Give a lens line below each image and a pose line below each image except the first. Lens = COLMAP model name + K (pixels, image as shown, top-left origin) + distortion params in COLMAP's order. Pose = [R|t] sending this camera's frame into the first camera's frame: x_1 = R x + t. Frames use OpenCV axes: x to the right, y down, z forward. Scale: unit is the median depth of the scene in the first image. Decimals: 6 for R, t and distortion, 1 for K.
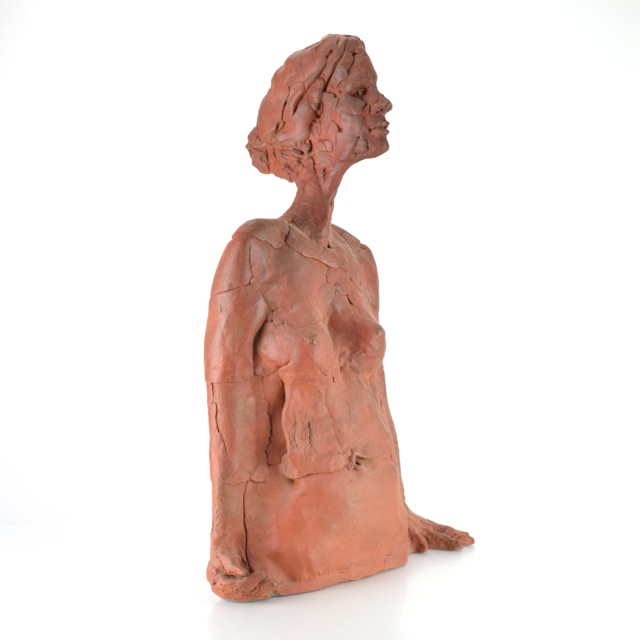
lens RADIAL K [[1381.9, 0, 319.4], [0, 1381.9, 320.9], [0, 0, 1]] dist [0.062440, 0.000000]
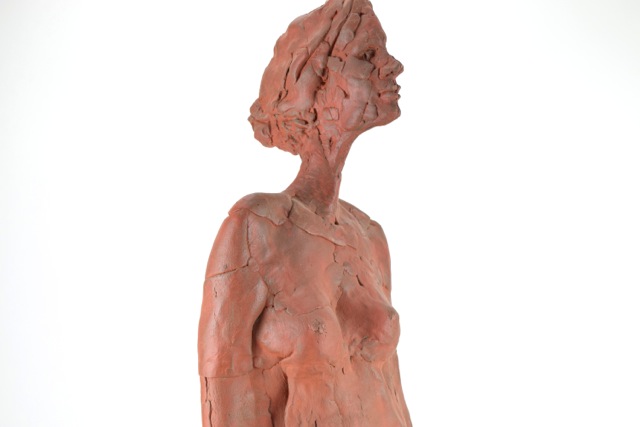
lens RADIAL K [[966.0, 0, 325.2], [0, 966.0, 212.5], [0, 0, 1]] dist [0.015313, 0.000000]
pose [[0.999859, -0.011838, -0.011908, 0.007424], [0.010979, 0.997505, -0.069735, -0.016225], [0.012703, 0.069594, 0.997494, 0.365605]]
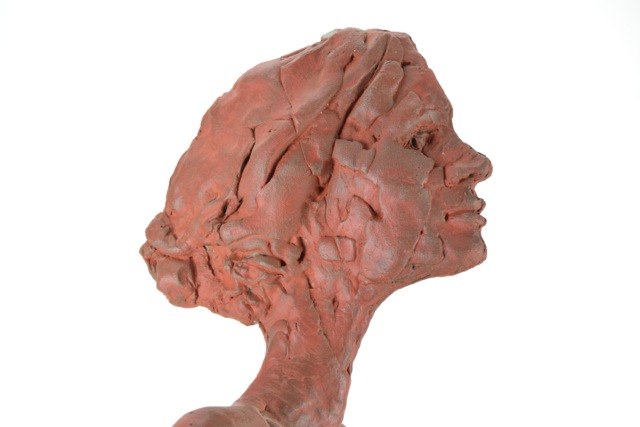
lens RADIAL K [[1124.9, 0, 321.2], [0, 1124.9, 209.6], [0, 0, 1]] dist [0.045684, 0.000000]
pose [[0.949595, 0.036903, 0.311298, -0.124199], [0.025178, 0.980860, -0.193078, -0.066096], [-0.312465, 0.191184, 0.930491, 0.646911]]
